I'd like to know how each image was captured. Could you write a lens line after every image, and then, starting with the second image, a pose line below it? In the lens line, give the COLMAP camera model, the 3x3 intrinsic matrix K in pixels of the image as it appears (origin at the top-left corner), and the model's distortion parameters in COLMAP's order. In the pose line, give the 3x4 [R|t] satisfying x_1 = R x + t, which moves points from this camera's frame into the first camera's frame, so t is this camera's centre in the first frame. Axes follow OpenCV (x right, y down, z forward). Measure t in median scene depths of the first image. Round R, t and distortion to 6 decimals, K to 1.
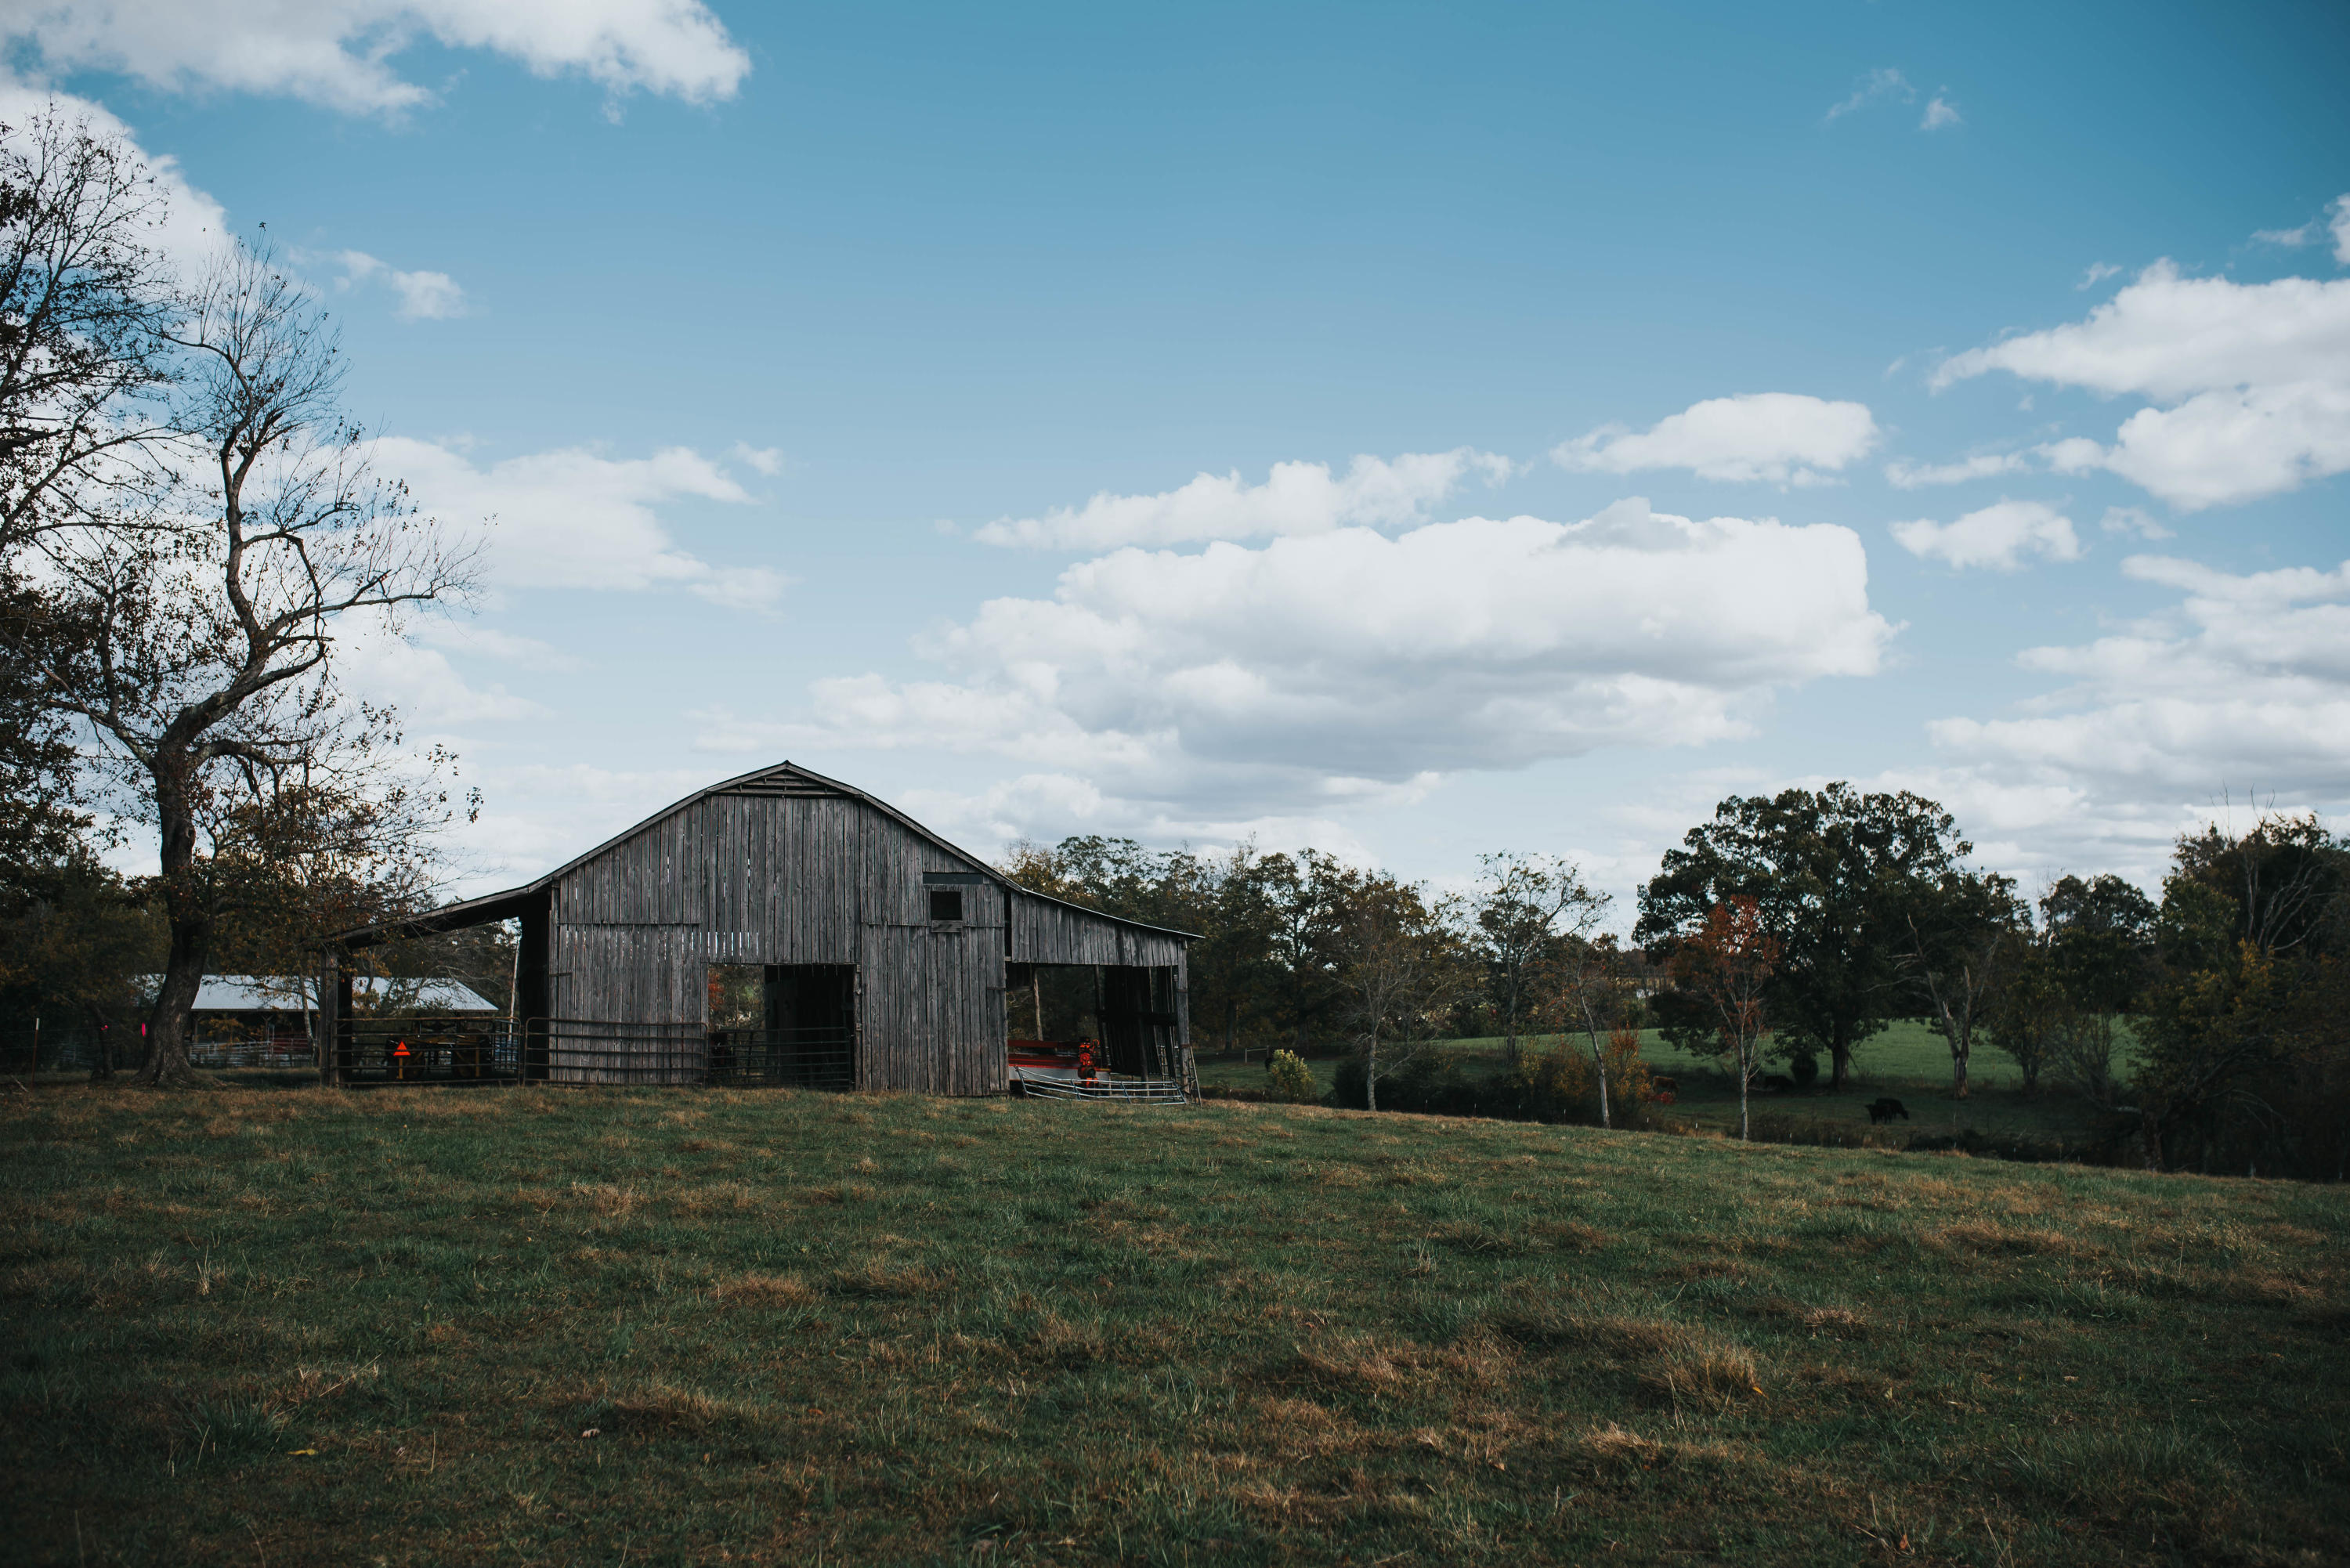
lens RADIAL K [[2456.6, 0, 1175.0], [0, 2456.6, 784.0], [0, 0, 1]] dist [-0.020297, 0.004242]
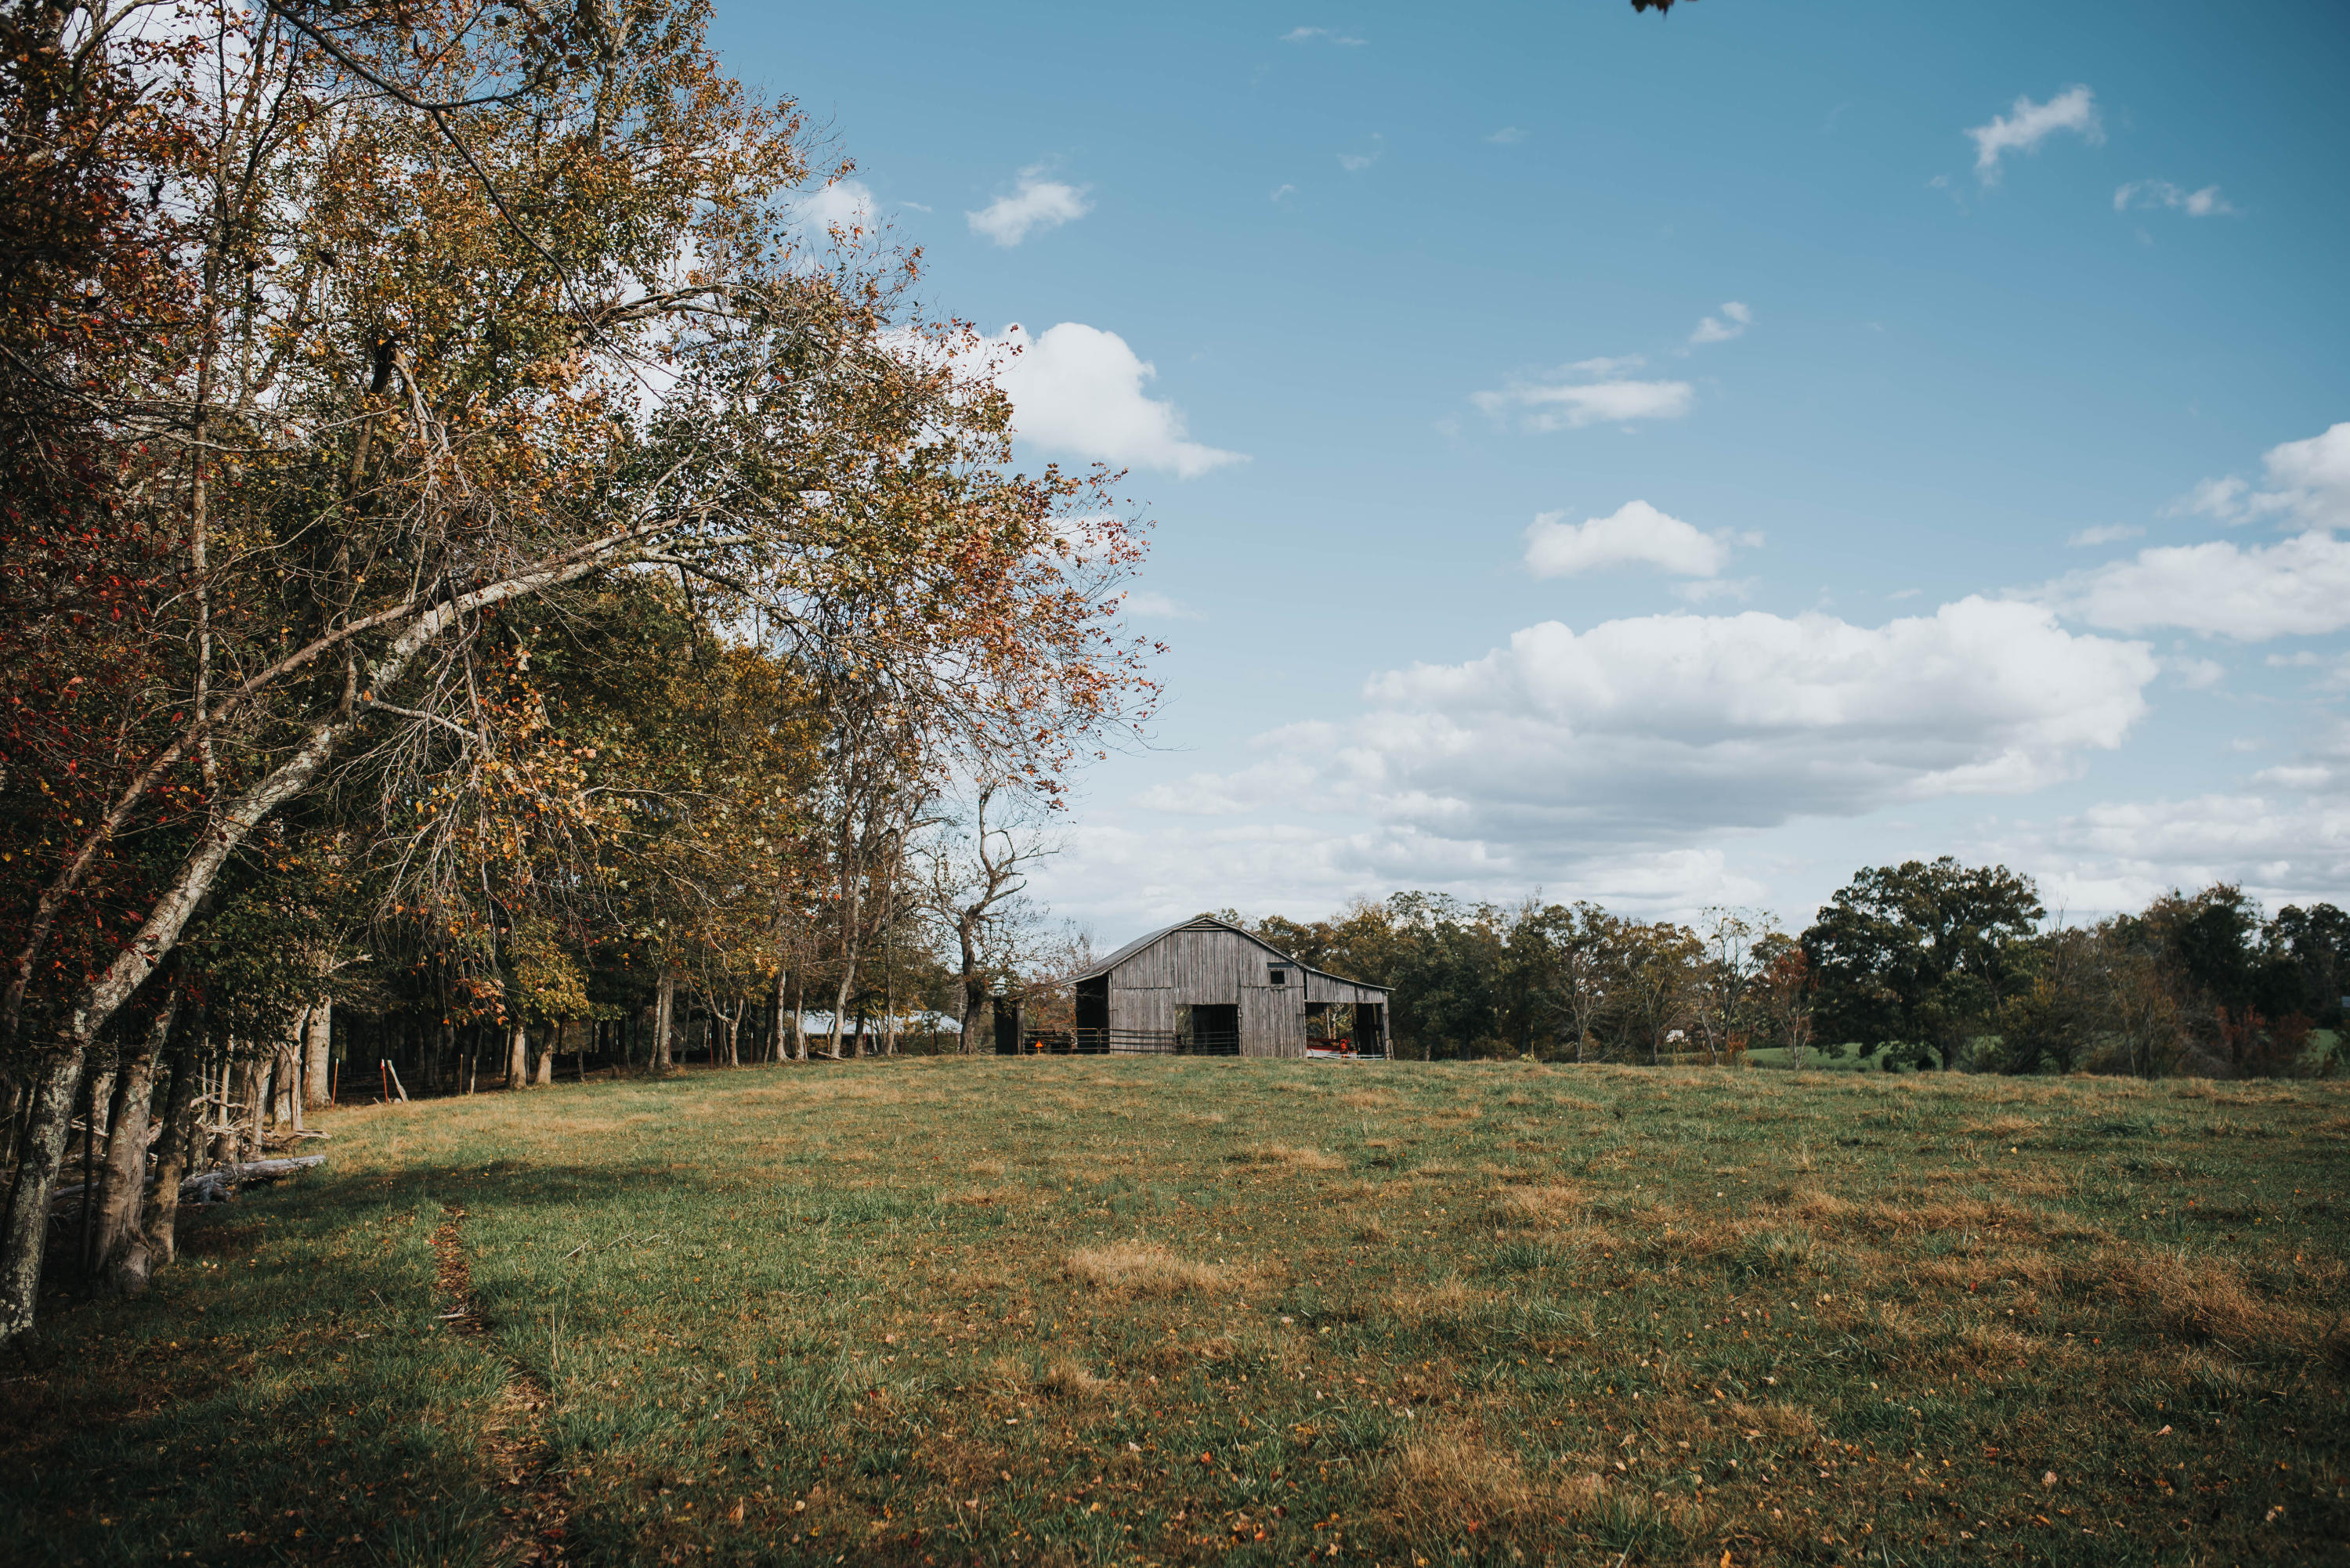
lens RADIAL K [[2456.6, 0, 1175.0], [0, 2456.6, 784.0], [0, 0, 1]] dist [-0.020297, 0.004242]
pose [[0.988751, -0.023416, -0.147726, 0.049562], [0.022005, 0.999695, -0.011176, -0.034474], [0.147942, 0.007800, 0.988965, -0.408528]]
